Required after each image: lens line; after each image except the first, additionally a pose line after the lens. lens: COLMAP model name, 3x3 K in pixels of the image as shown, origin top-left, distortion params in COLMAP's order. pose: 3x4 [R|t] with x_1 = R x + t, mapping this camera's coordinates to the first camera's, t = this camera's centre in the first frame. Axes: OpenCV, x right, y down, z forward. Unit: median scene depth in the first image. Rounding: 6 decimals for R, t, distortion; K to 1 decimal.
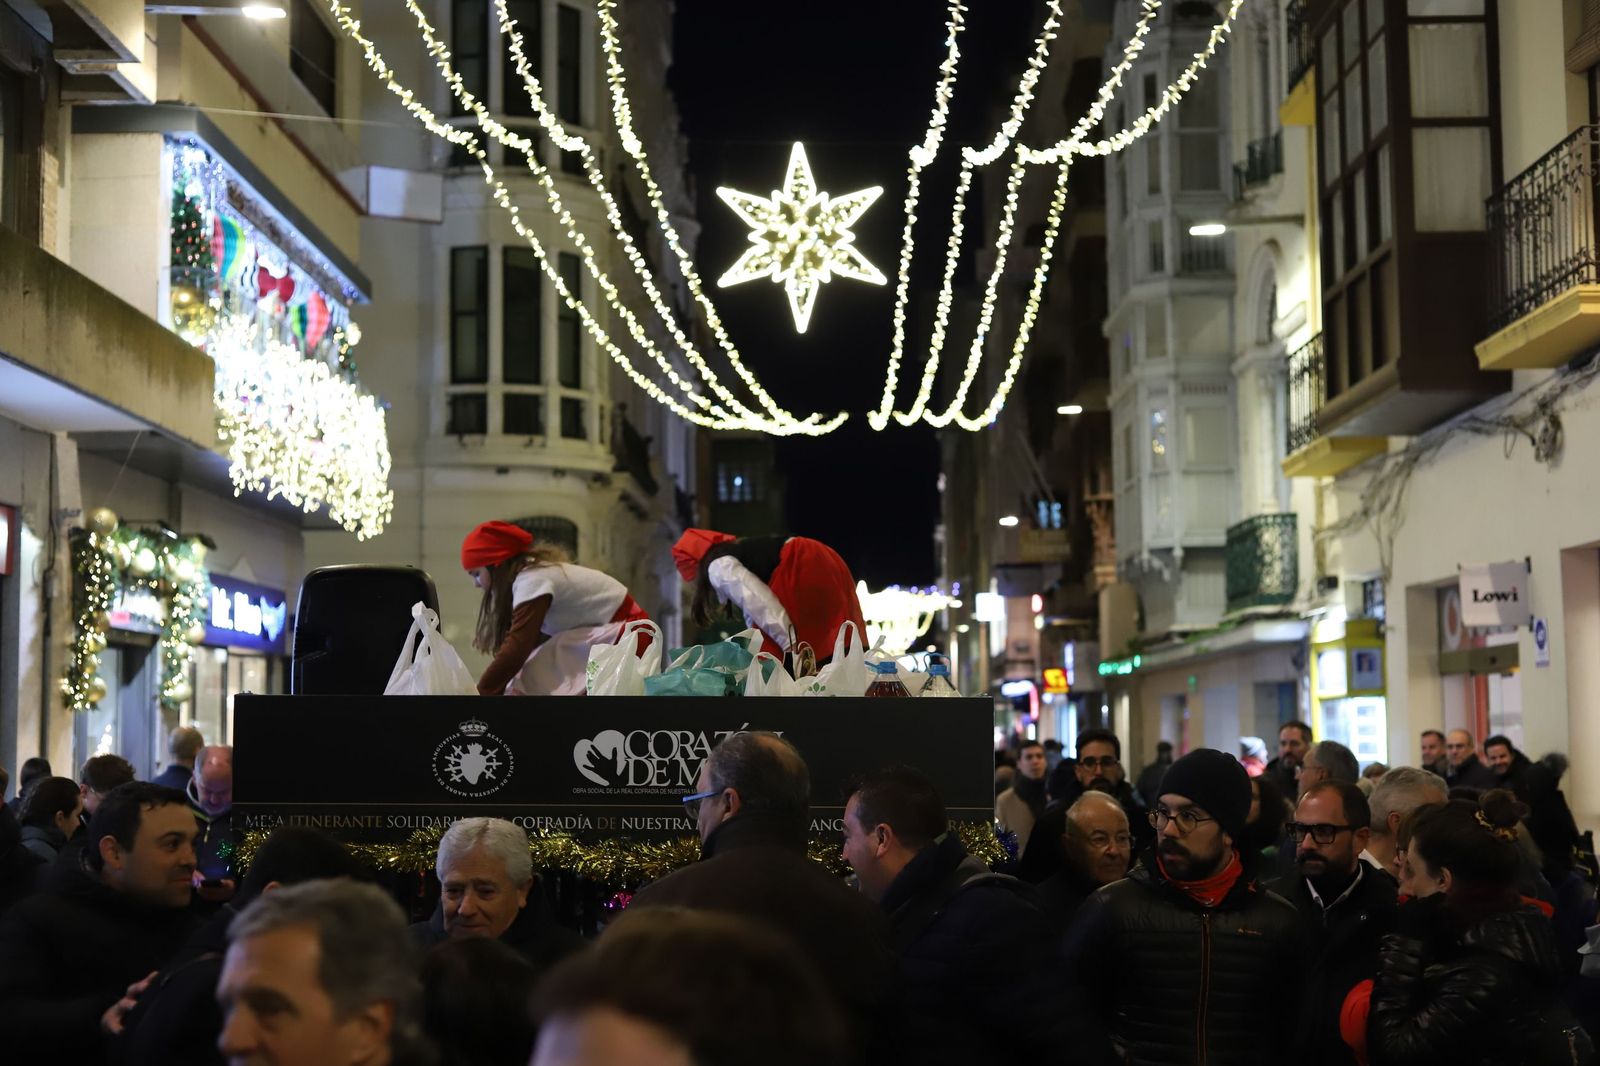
lens RADIAL K [[2285.5, 0, 791.2], [0, 2285.5, 557.4], [0, 0, 1]] dist [-0.020092, 0.000000]
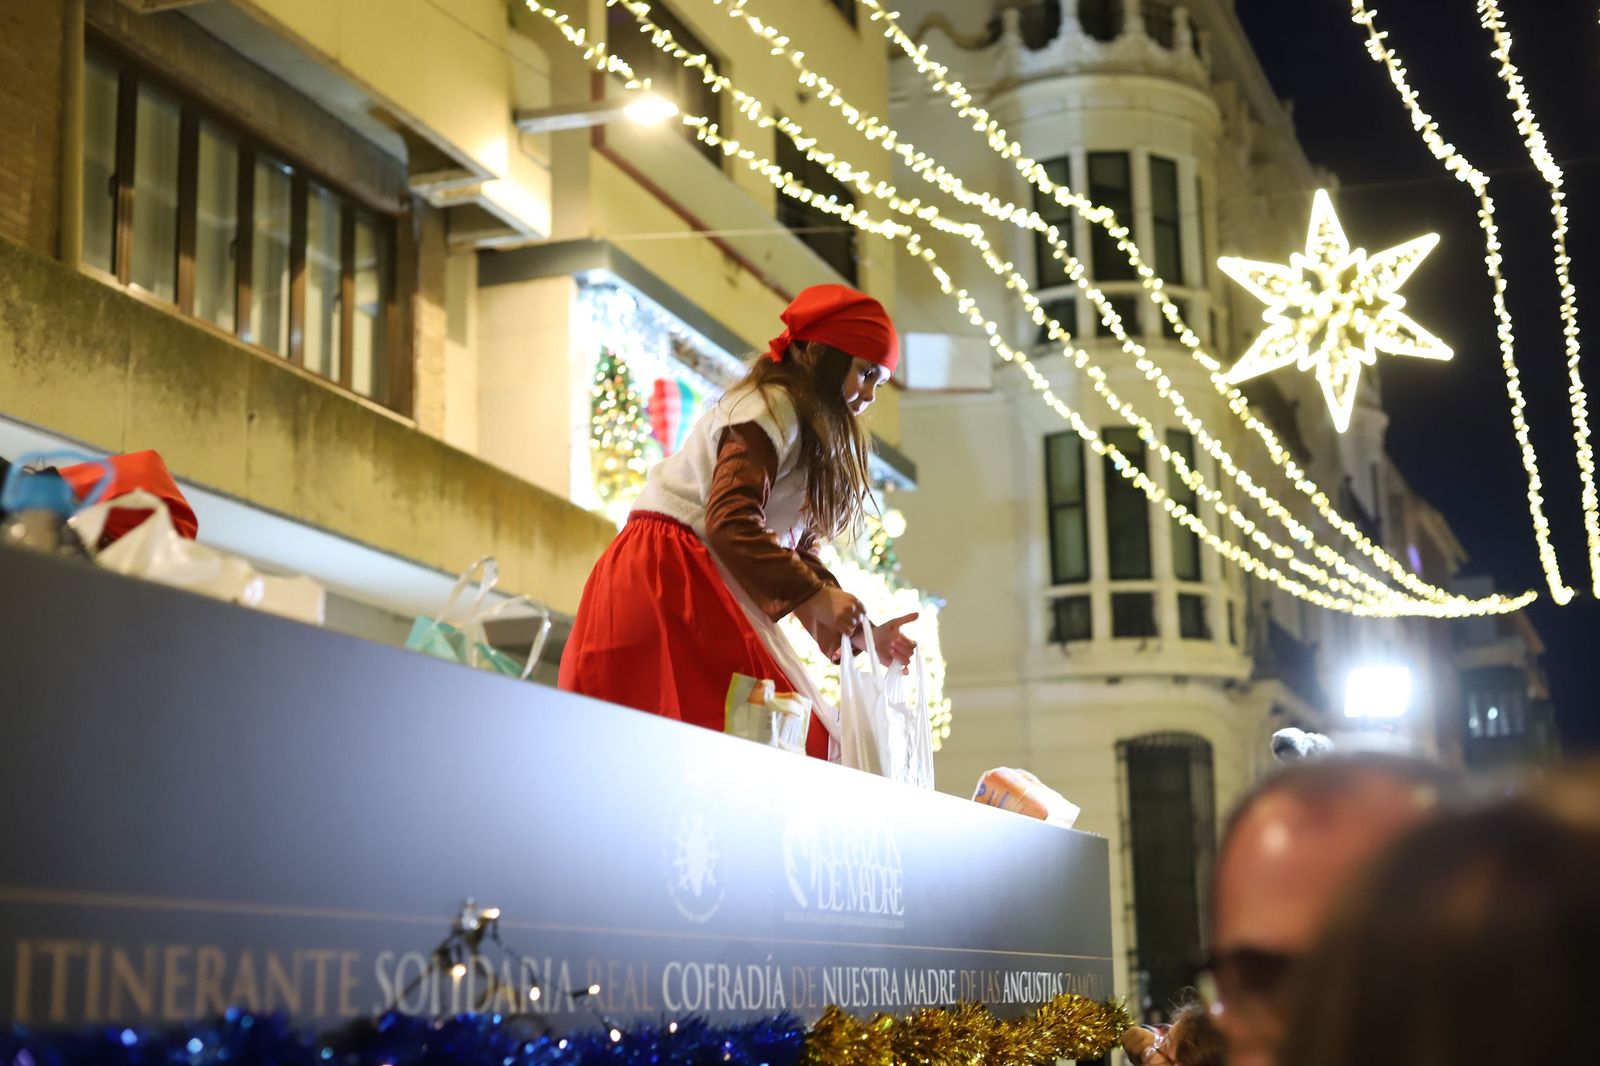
lens RADIAL K [[2285.5, 0, 793.7], [0, 2285.5, 539.6], [0, 0, 1]] dist [-0.020092, 0.000000]
pose [[0.941962, -0.080704, -0.325873, 0.077380], [0.039461, 0.990563, -0.131254, 0.030055], [0.333391, 0.110777, 0.936258, 0.230195]]
